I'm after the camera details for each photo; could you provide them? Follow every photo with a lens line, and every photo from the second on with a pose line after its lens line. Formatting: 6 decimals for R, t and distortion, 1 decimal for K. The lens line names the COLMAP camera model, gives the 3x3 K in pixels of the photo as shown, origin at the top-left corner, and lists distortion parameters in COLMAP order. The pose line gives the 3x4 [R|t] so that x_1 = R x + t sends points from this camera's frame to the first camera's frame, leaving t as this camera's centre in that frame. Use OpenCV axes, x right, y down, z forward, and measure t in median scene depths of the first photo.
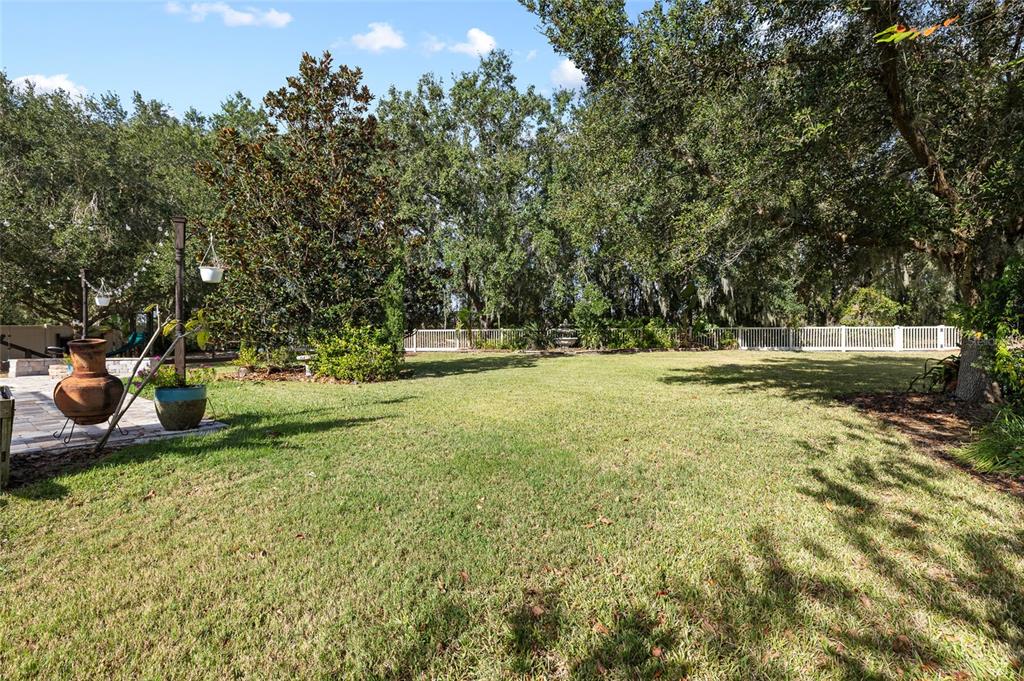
lens RADIAL K [[461.3, 0, 511.6], [0, 461.3, 335.8], [0, 0, 1]] dist [0.002563, 0.000615]
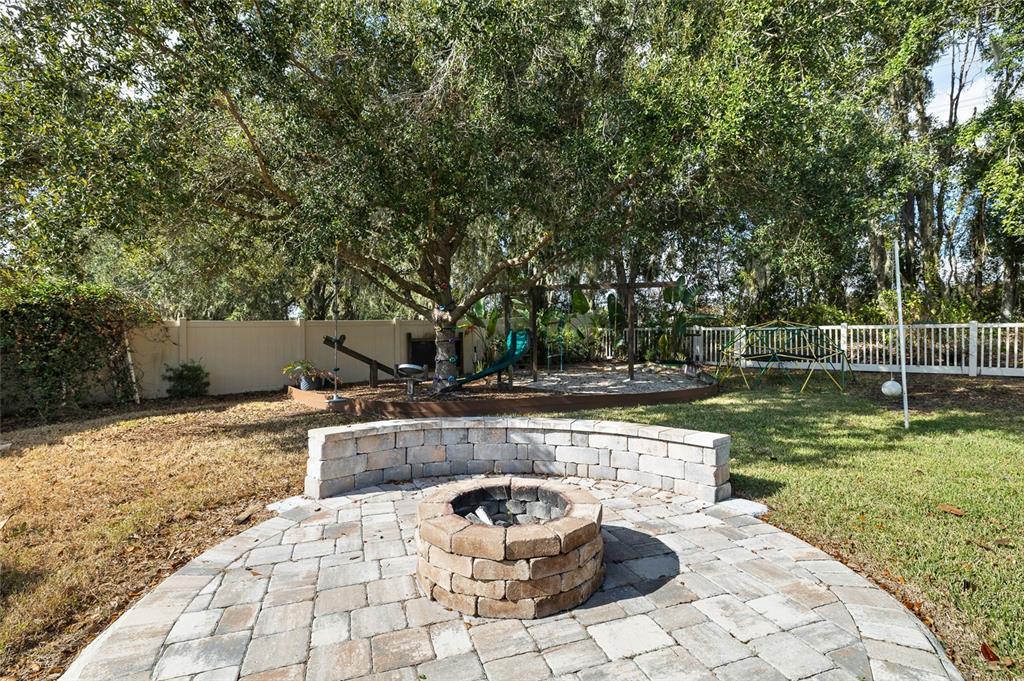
lens RADIAL K [[477.9, 0, 511.4], [0, 477.9, 338.0], [0, 0, 1]] dist [-0.005296, 0.000391]
pose [[0.854378, 0.005608, -0.519621, -0.615507], [0.001176, 0.999918, 0.012724, -0.006766], [0.519650, -0.011482, 0.854302, 0.607440]]
